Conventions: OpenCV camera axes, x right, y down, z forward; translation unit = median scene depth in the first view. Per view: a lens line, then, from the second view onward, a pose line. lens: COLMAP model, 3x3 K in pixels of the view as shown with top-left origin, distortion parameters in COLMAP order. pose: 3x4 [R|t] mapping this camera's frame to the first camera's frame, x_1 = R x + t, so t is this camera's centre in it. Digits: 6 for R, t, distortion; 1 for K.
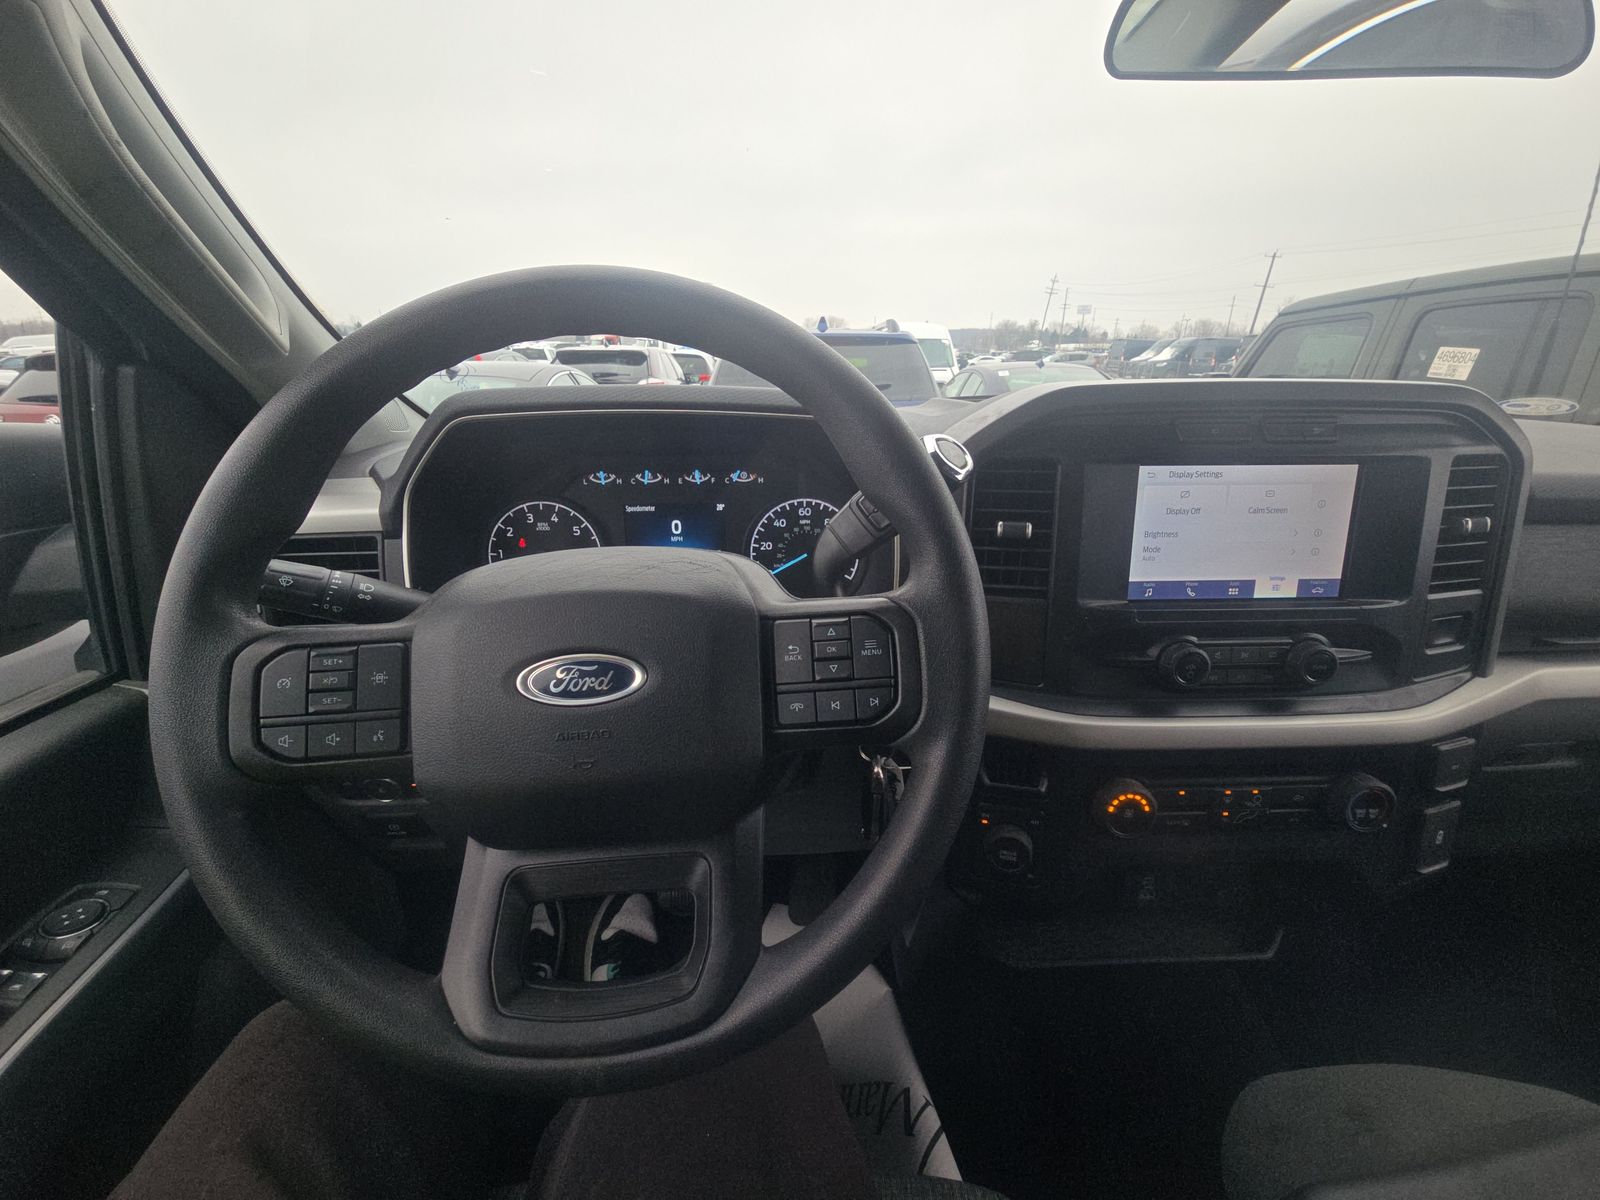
lens RADIAL K [[653.0, 0, 800.0], [0, 653.0, 600.0], [0, 0, 1]] dist [0.014582, -0.011747]
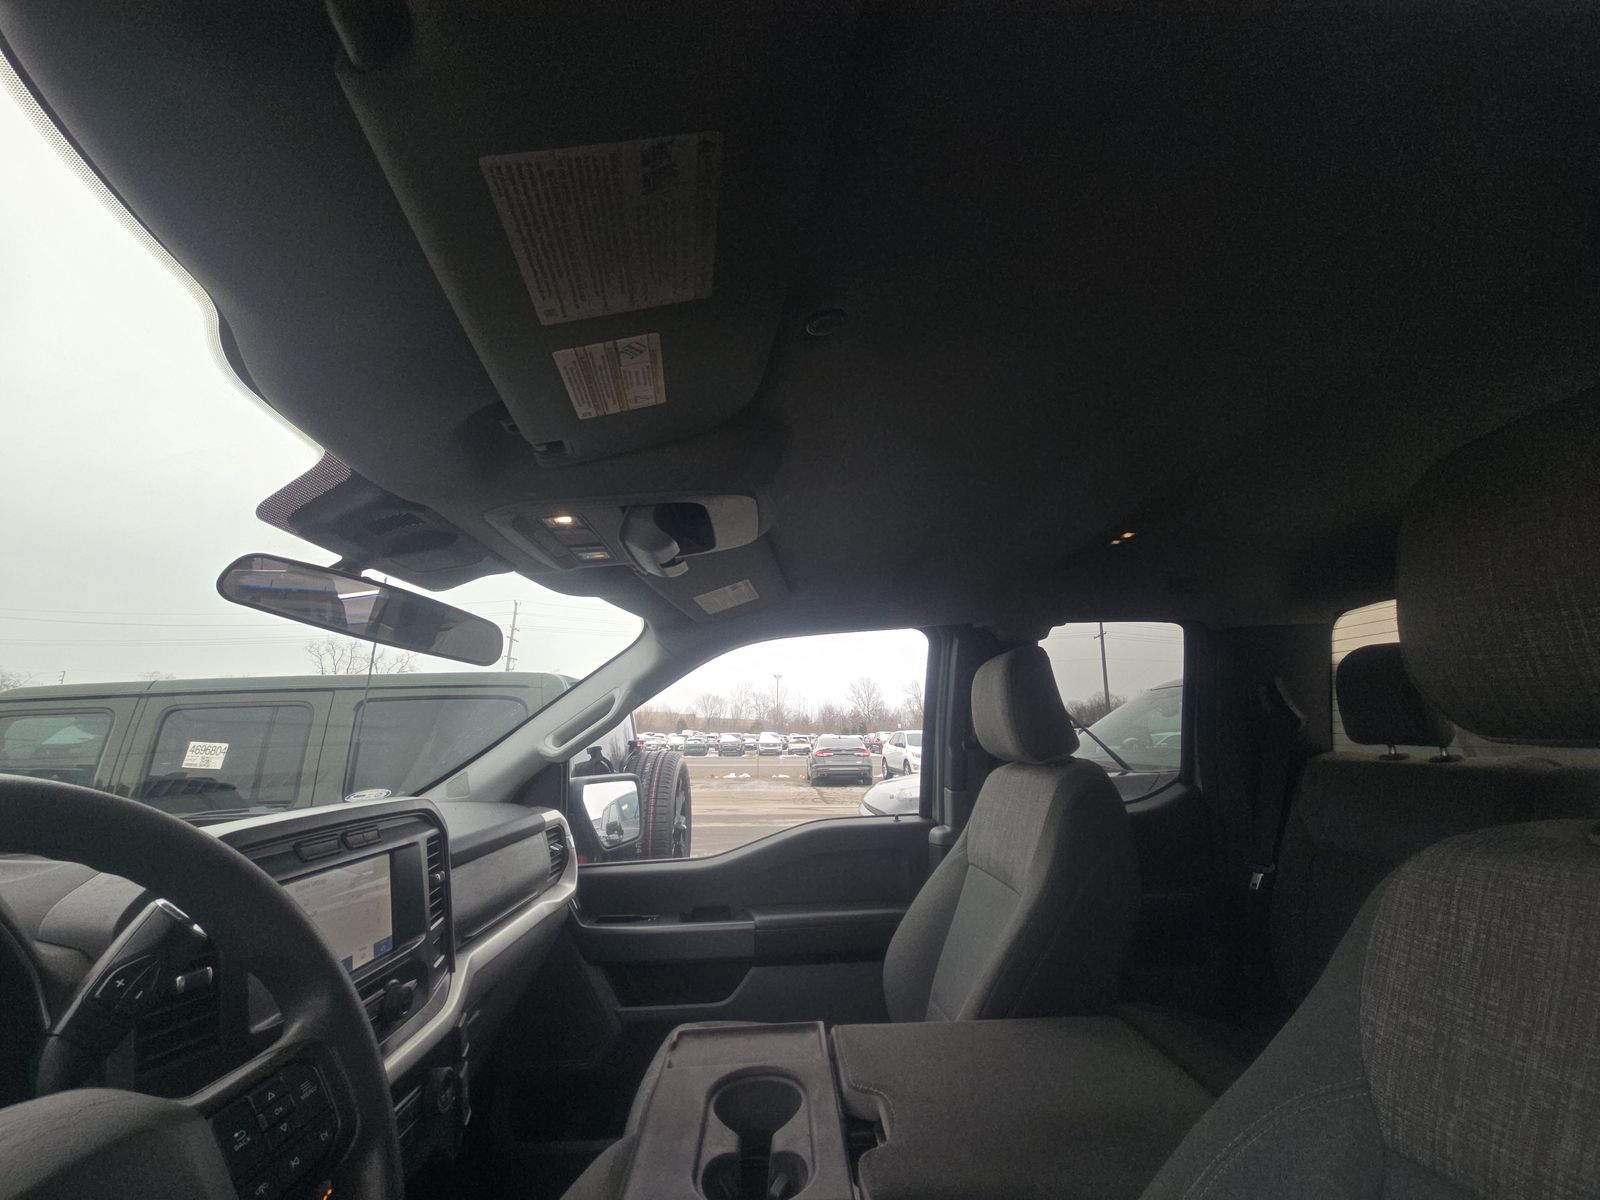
lens RADIAL K [[644.9, 0, 800.0], [0, 644.9, 600.0], [0, 0, 1]] dist [-0.000694, -0.011707]
pose [[0.019219, 0.195811, 0.980453, -0.794970], [0.364179, 0.911896, -0.189258, -0.128575], [-0.931131, 0.360698, -0.053785, -0.025665]]
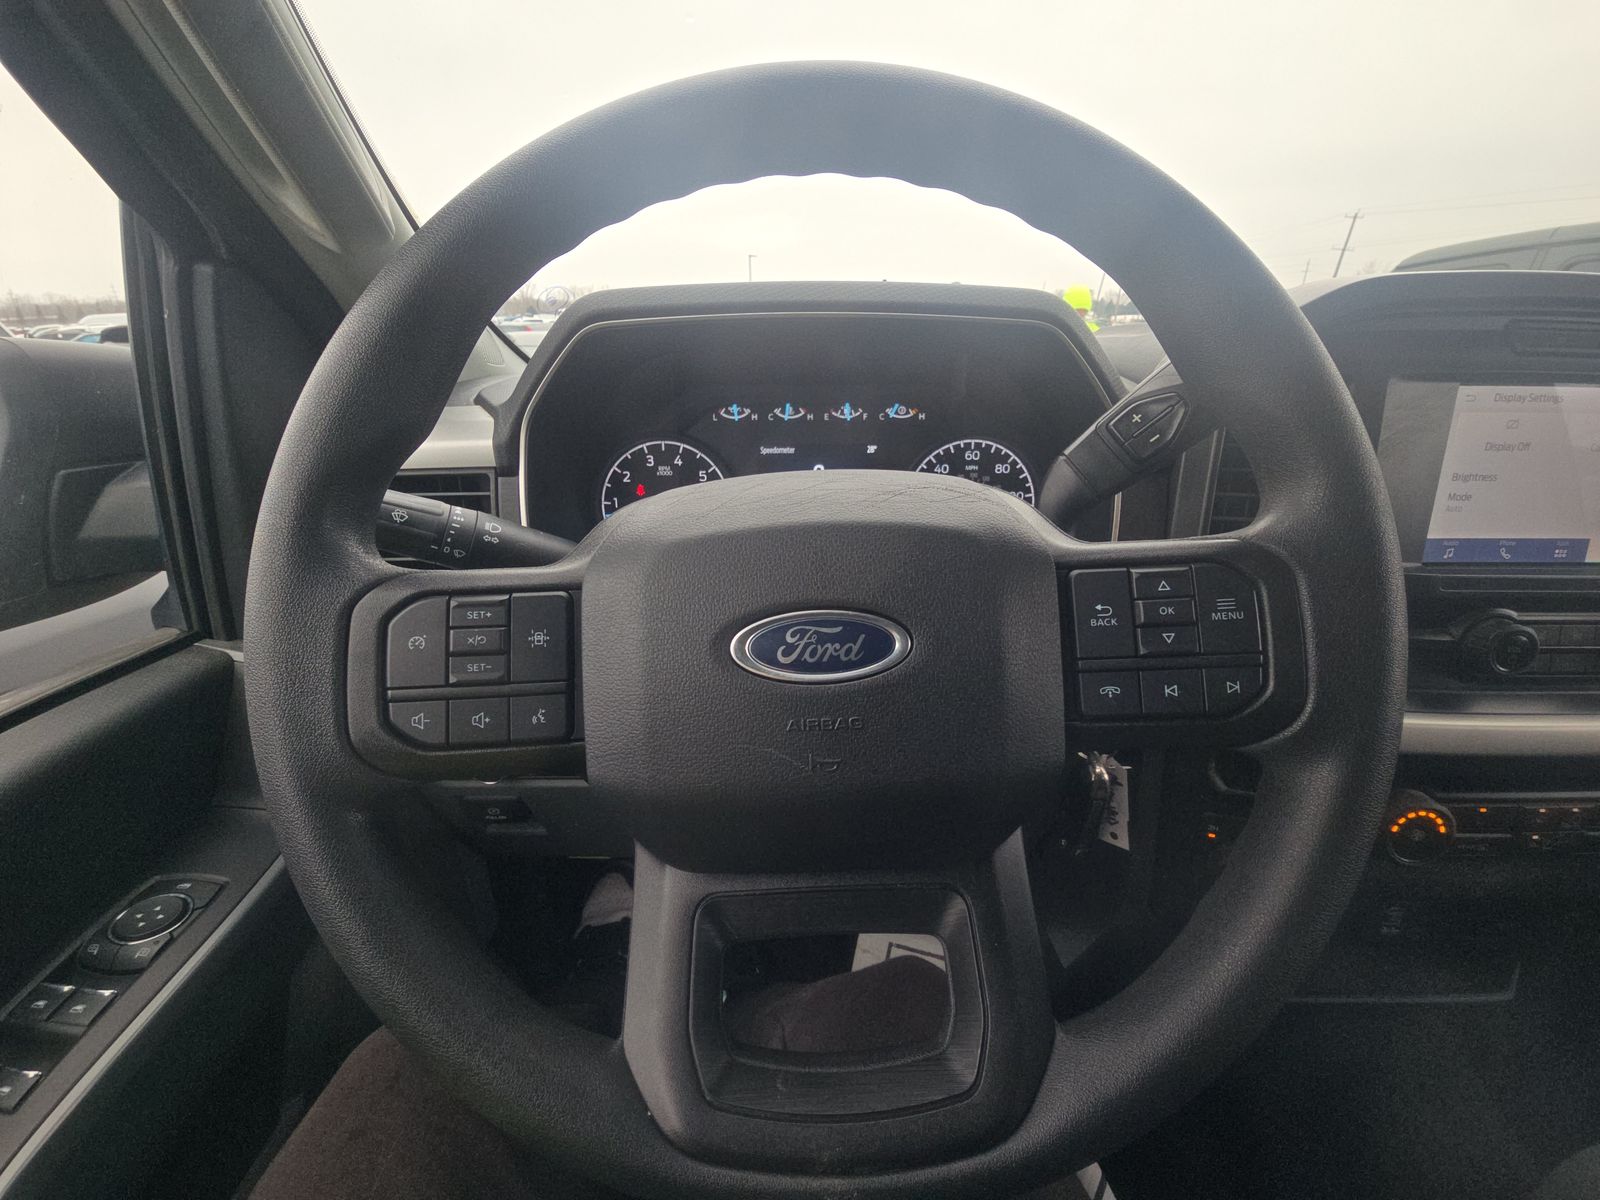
lens RADIAL K [[658.8, 0, 800.0], [0, 658.8, 600.0], [0, 0, 1]] dist [-0.002226, 0.000014]
pose [[0.997953, 0.016147, -0.061886, -0.213980], [-0.014178, 0.999383, 0.032120, 0.033977], [0.062367, -0.031177, 0.997566, 0.199683]]
